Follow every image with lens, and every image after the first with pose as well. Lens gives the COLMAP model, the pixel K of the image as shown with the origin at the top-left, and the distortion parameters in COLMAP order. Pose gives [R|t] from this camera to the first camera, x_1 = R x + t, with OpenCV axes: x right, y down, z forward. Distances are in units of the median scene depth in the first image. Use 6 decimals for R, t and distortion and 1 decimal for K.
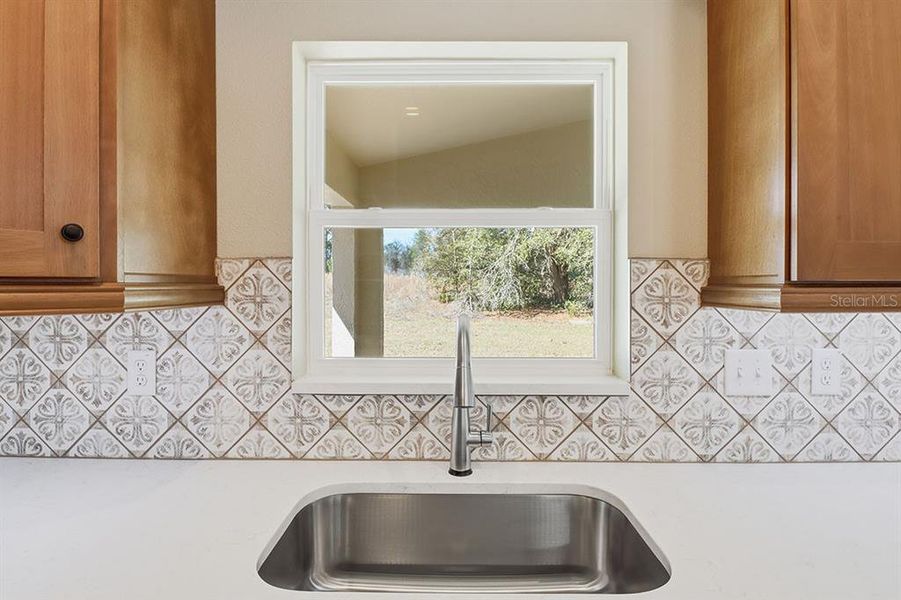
lens RADIAL K [[423.4, 0, 451.4], [0, 423.4, 295.3], [0, 0, 1]] dist [-0.024256, -0.001942]
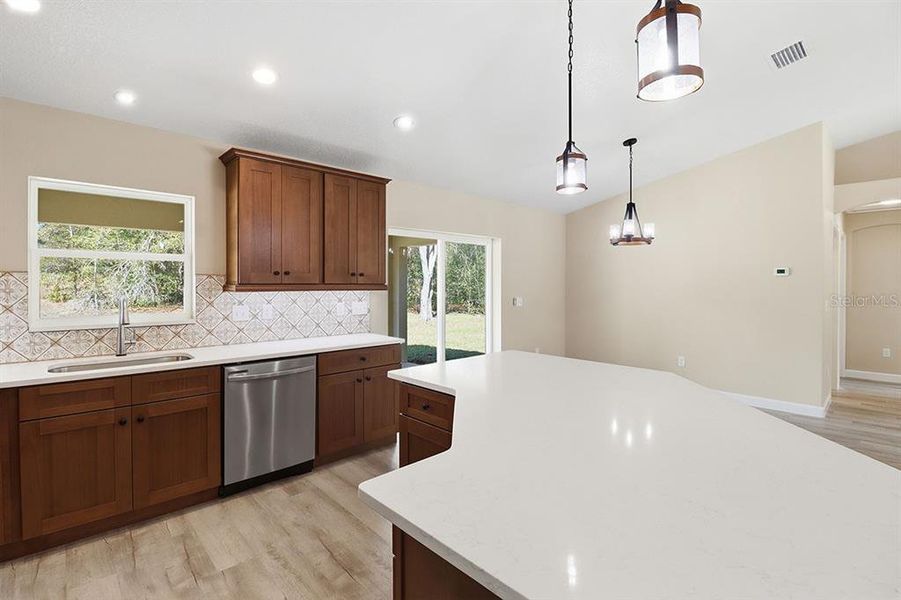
lens RADIAL K [[423.4, 0, 459.9], [0, 423.4, 285.4], [0, 0, 1]] dist [-0.024256, -0.001942]
pose [[0.706969, -0.001938, 0.707242, -0.300515], [0.013890, 0.999841, -0.011145, 0.039033], [-0.707109, 0.017702, 0.706883, -2.185575]]
